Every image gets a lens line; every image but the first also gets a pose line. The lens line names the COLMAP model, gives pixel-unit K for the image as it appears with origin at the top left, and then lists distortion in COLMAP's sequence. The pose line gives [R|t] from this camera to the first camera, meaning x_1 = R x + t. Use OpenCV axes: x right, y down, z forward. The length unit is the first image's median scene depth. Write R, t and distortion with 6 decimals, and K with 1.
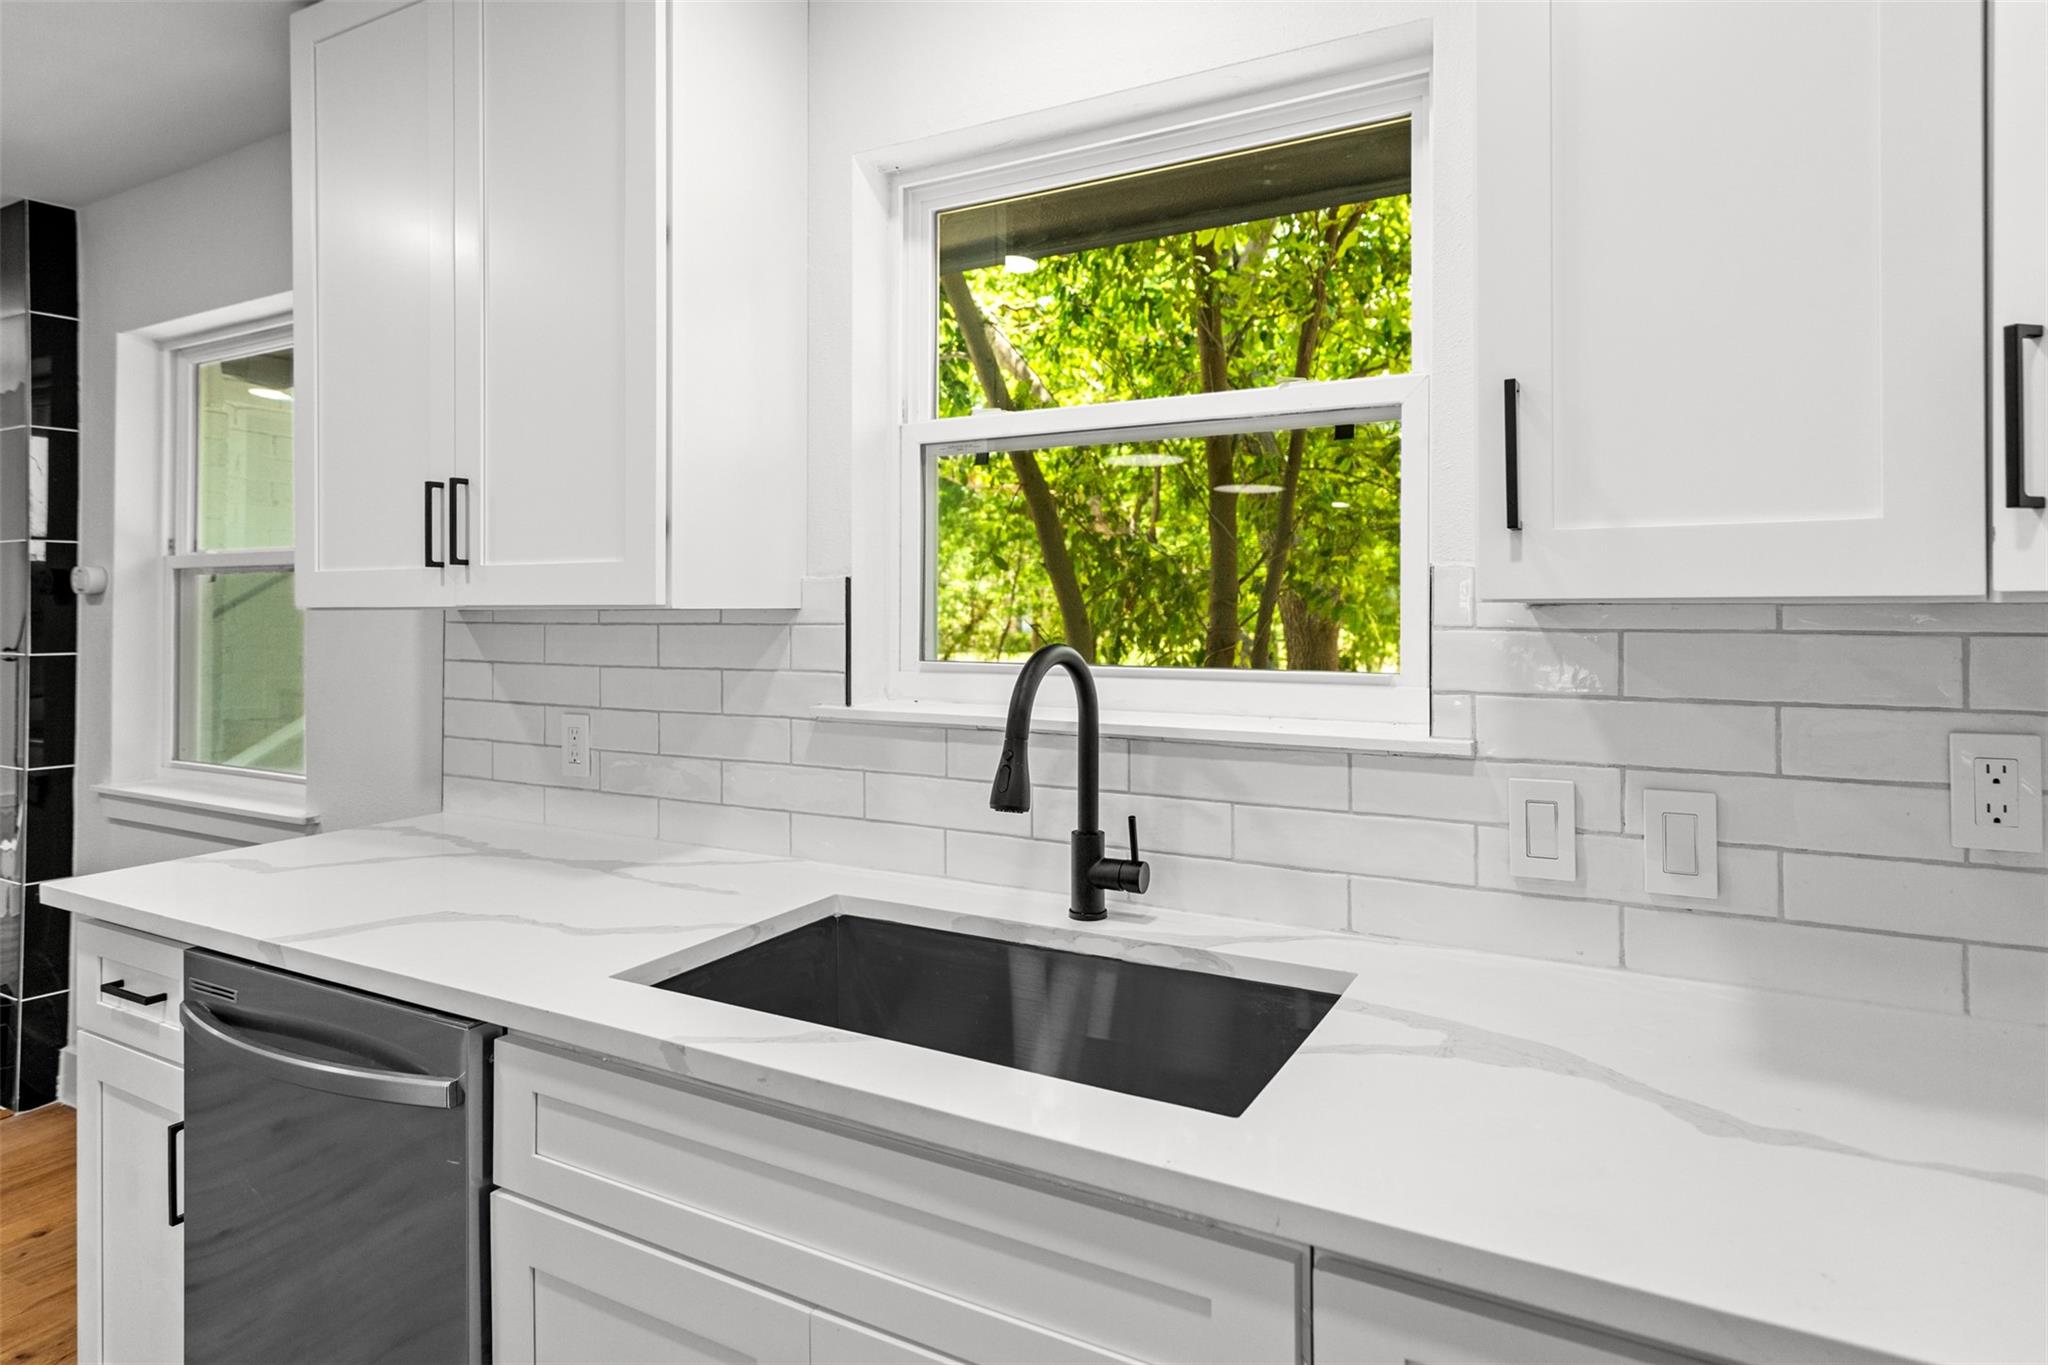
lens RADIAL K [[1090.2, 0, 1045.1], [0, 1090.2, 608.2], [0, 0, 1]] dist [-0.002582, -0.000659]
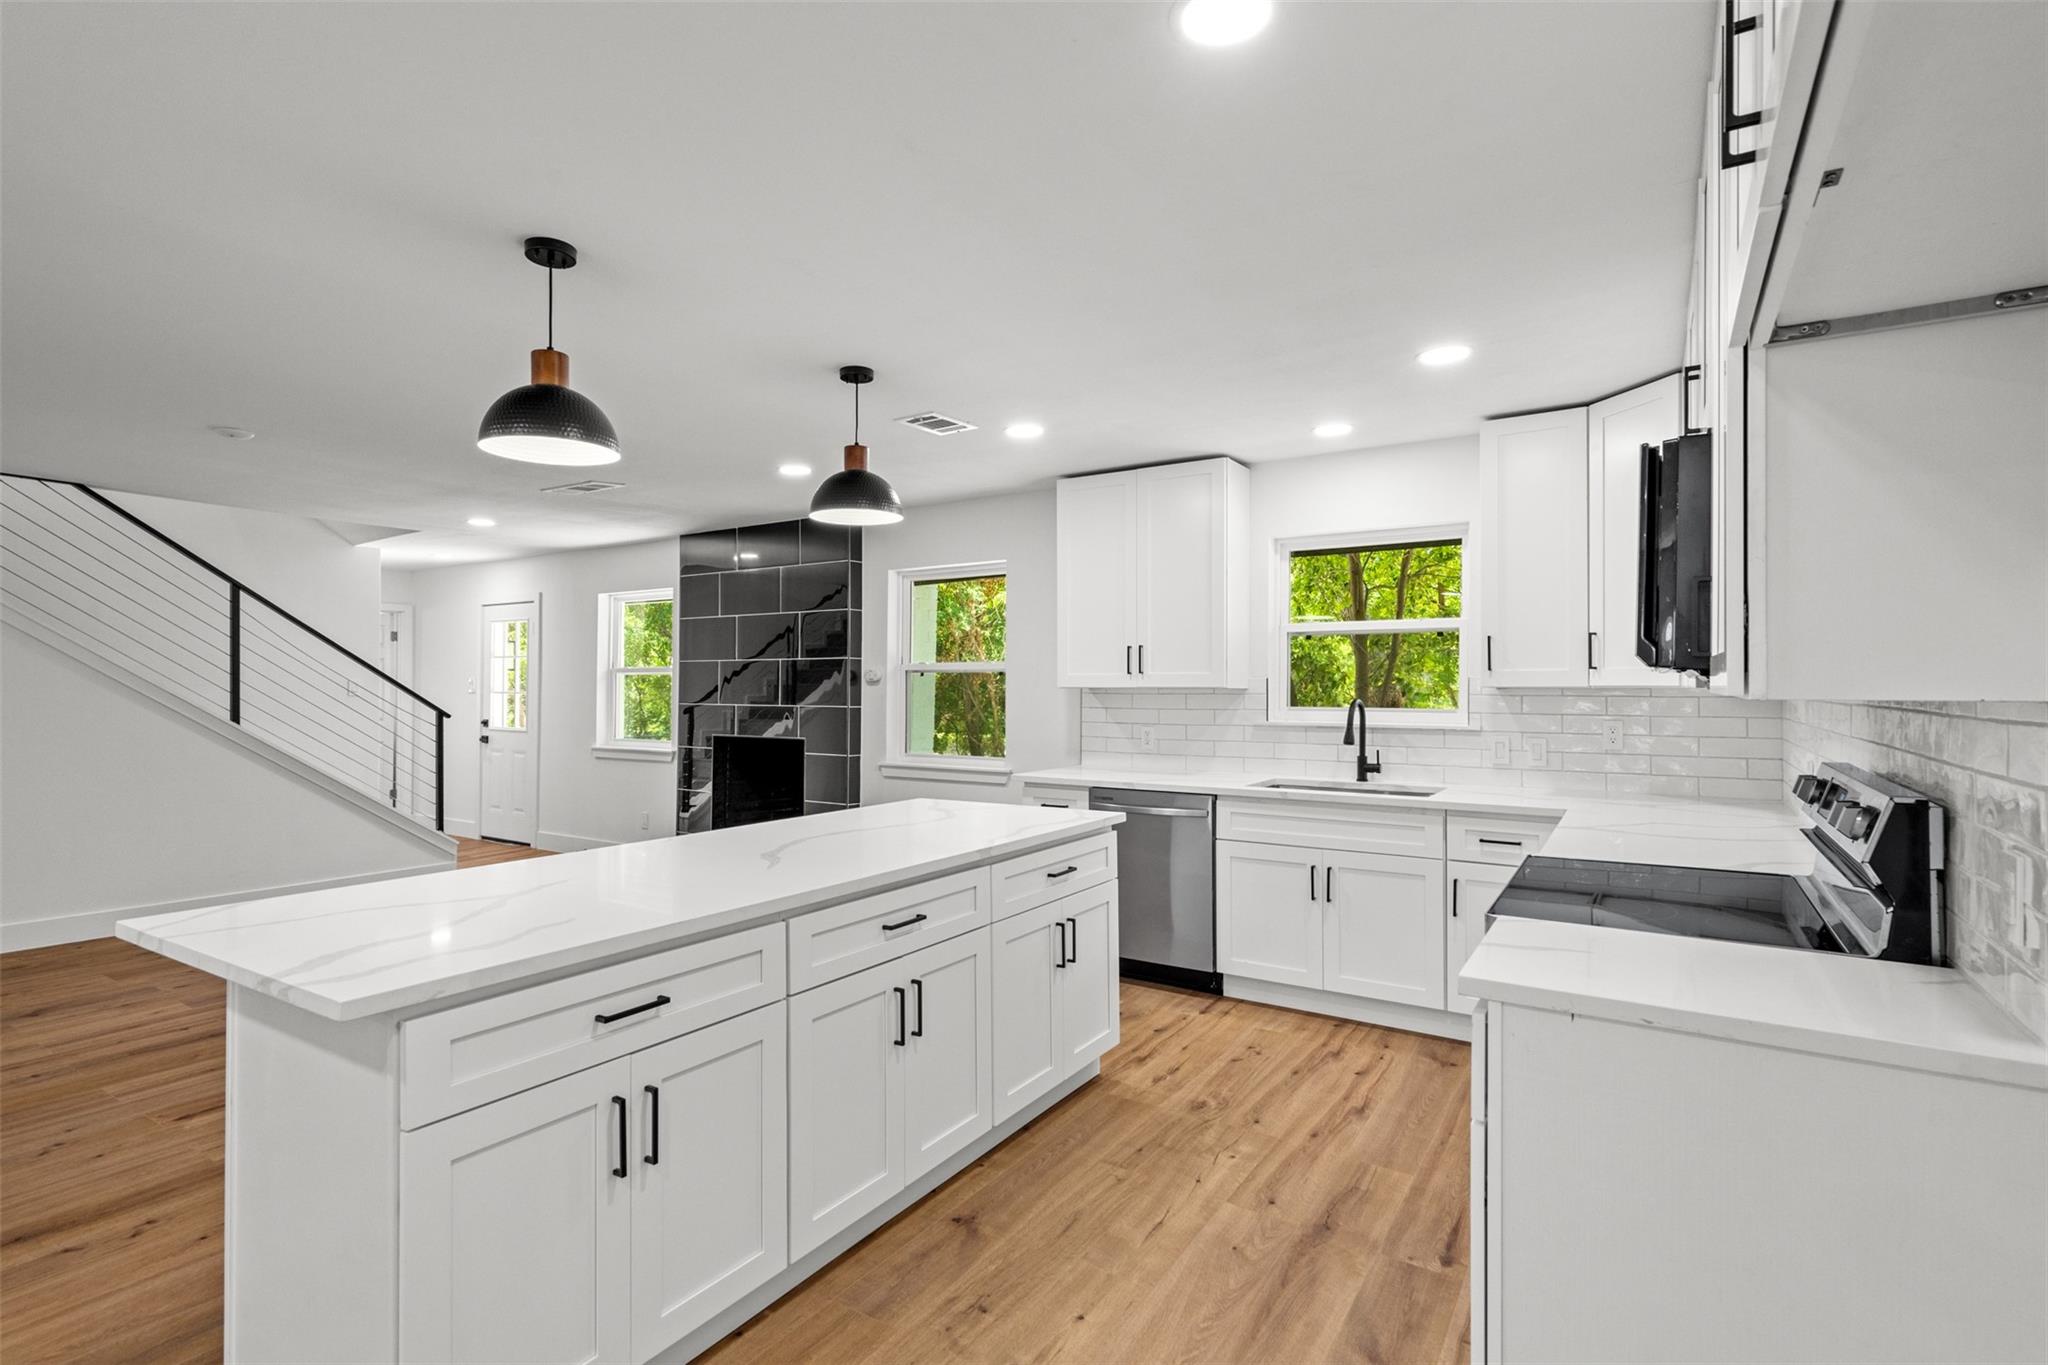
lens RADIAL K [[1001.0, 0, 1013.9], [0, 1001.0, 680.4], [0, 0, 1]] dist [0.005142, 0.000491]
pose [[0.996447, -0.000719, -0.084224, -0.766728], [0.000766, 1.000000, 0.000520, -0.029230], [0.084224, -0.000583, 0.996447, -2.154019]]
